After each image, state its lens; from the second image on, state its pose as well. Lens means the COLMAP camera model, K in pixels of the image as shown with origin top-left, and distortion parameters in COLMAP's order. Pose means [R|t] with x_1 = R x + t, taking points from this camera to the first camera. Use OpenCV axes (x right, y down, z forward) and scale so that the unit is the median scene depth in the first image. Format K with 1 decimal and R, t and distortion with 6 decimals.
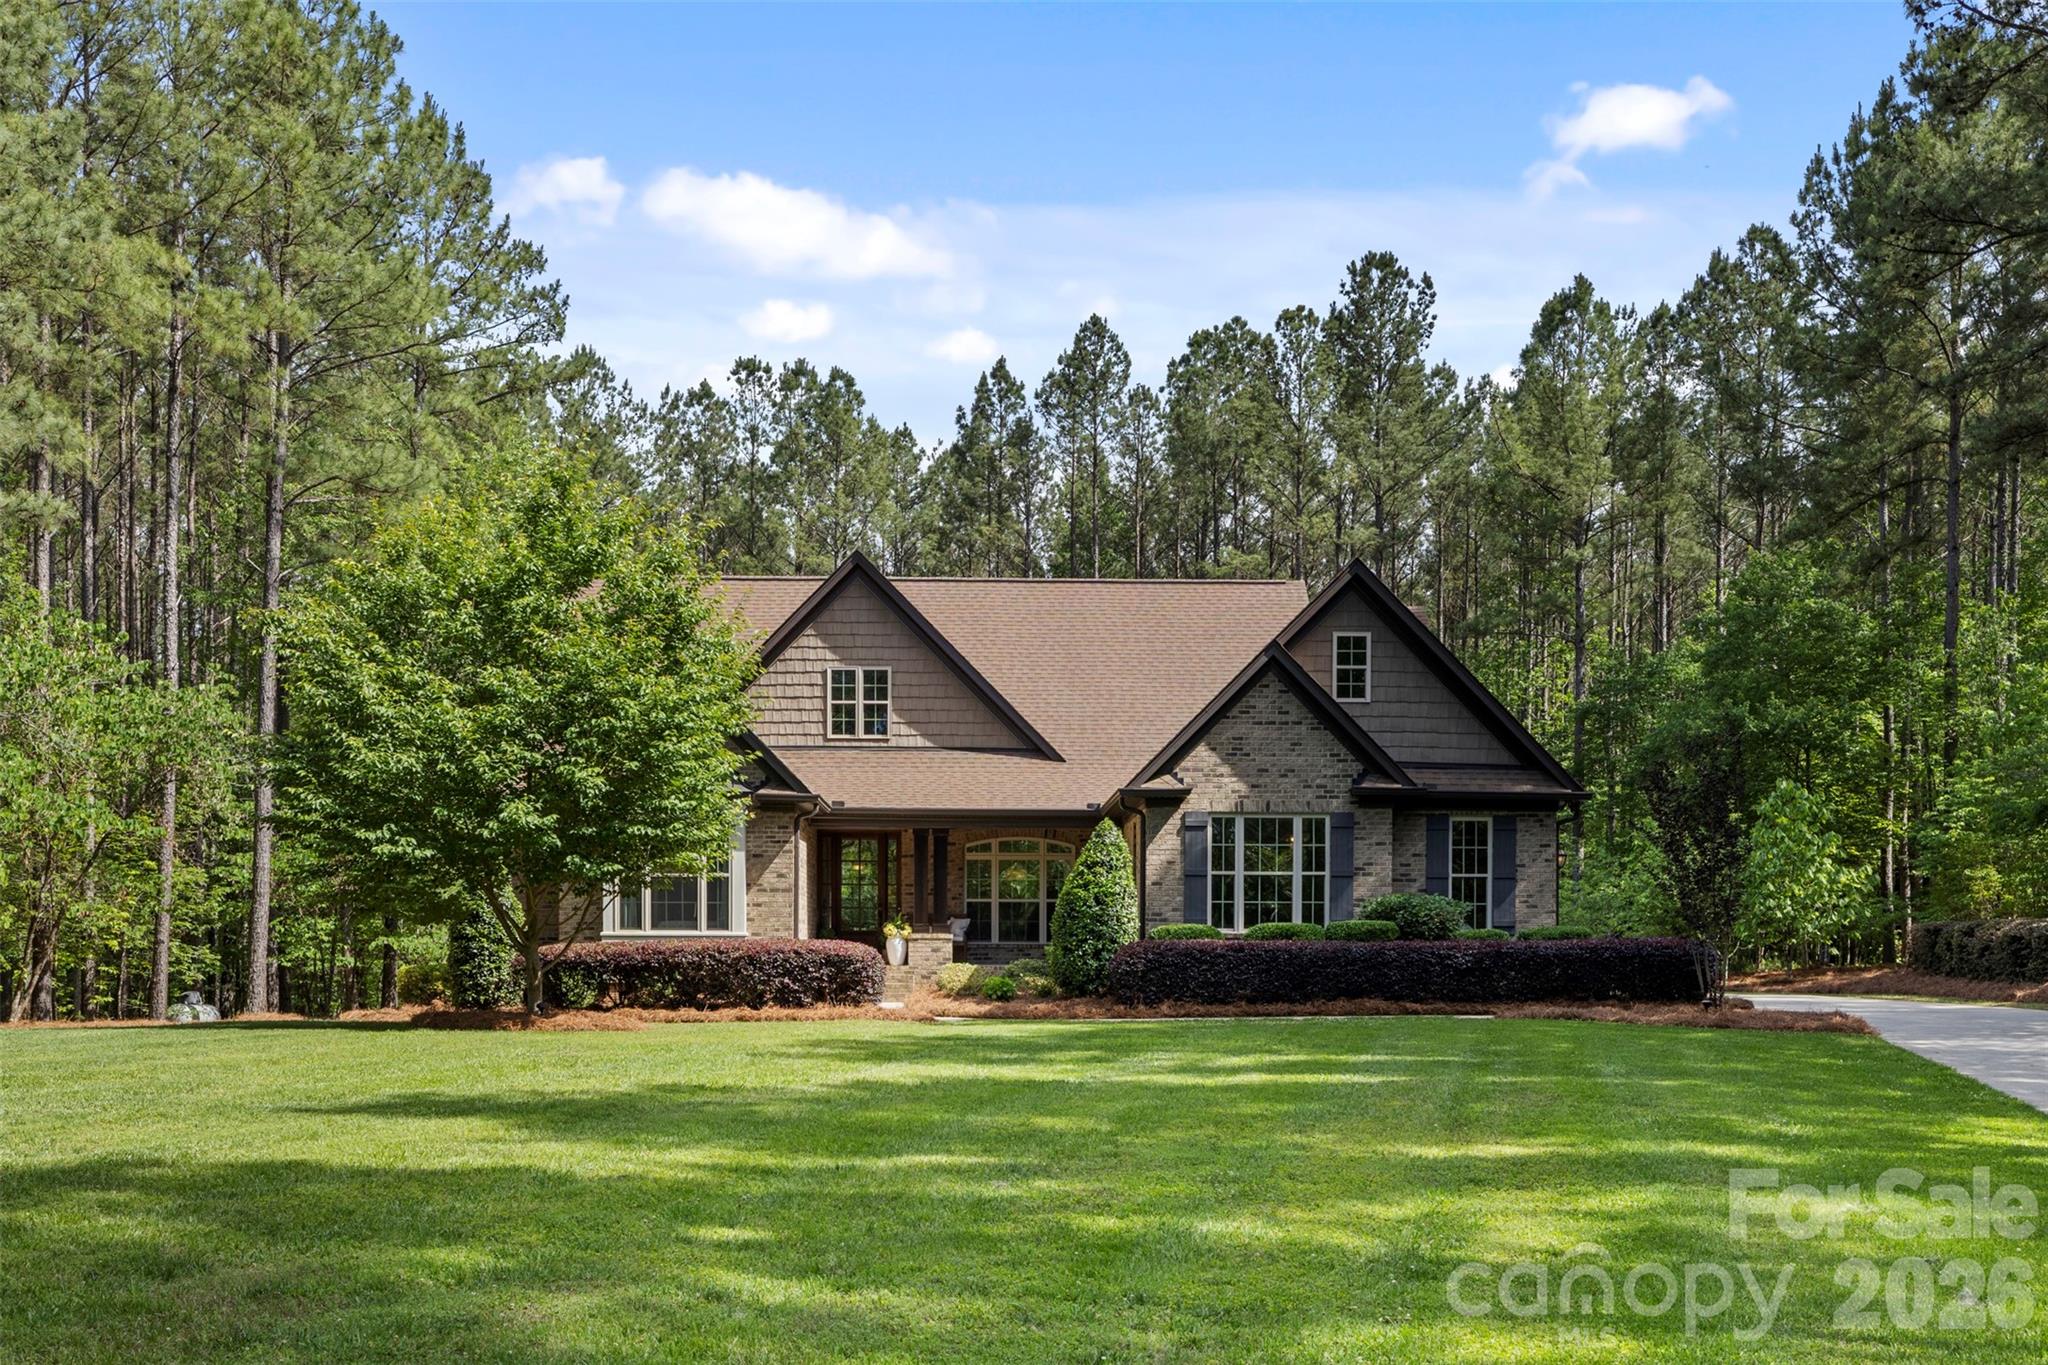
lens RADIAL K [[2113.5, 0, 1018.2], [0, 2113.5, 692.8], [0, 0, 1]] dist [0.027608, 0.000000]
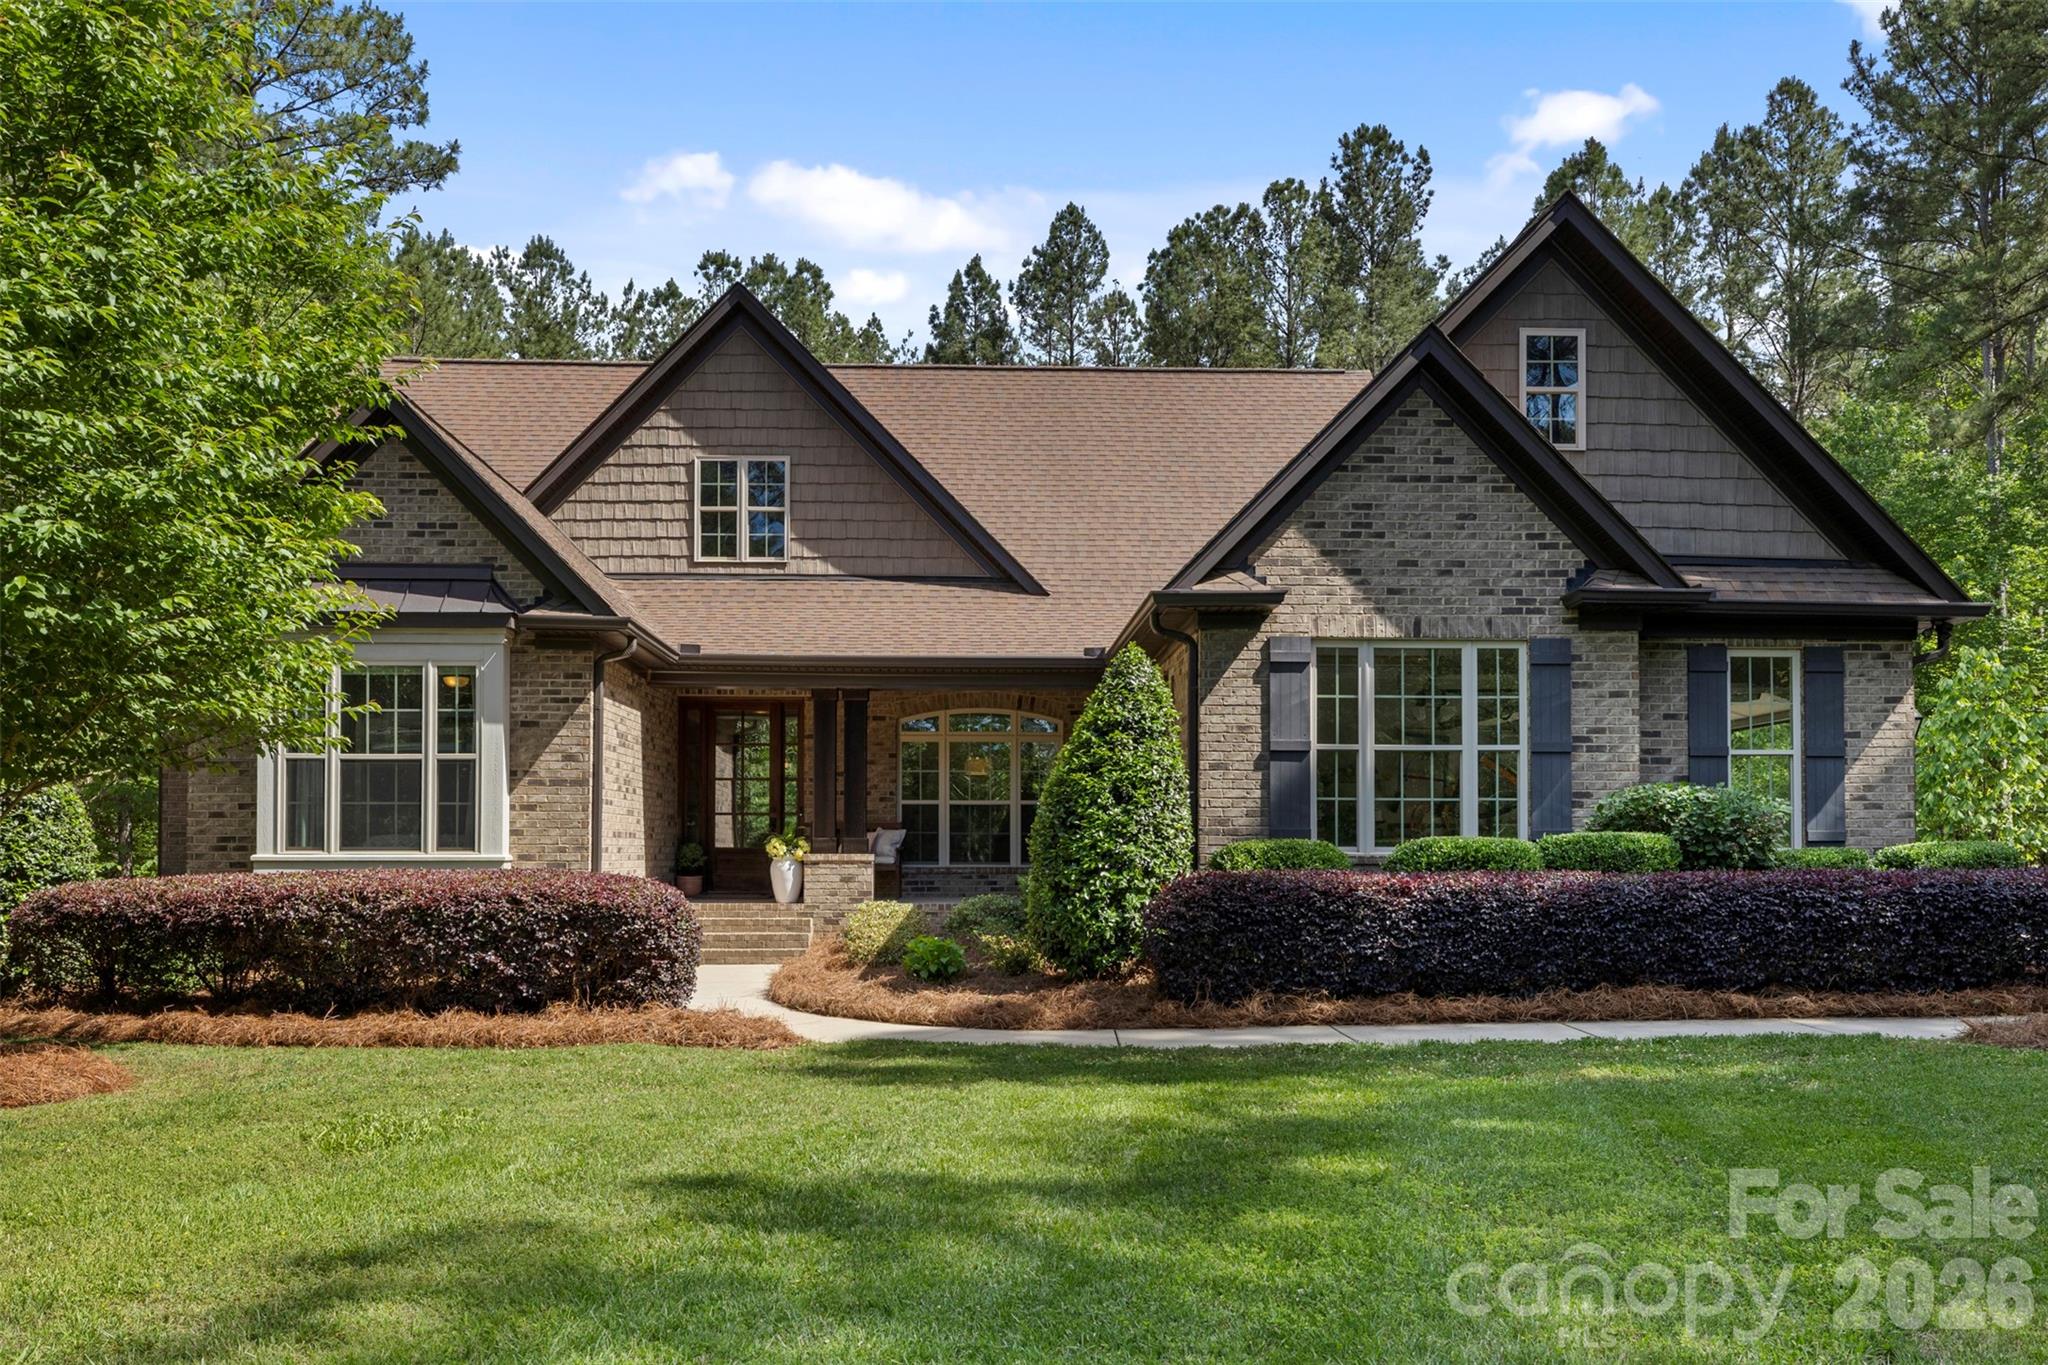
lens RADIAL K [[1629.5, 0, 1022.6], [0, 1629.5, 672.0], [0, 0, 1]] dist [-0.001732, -0.003743]
pose [[0.999909, -0.001797, 0.013342, 0.007272], [0.001661, 0.999947, 0.010125, 0.053573], [-0.013359, -0.010102, 0.999860, 0.503306]]
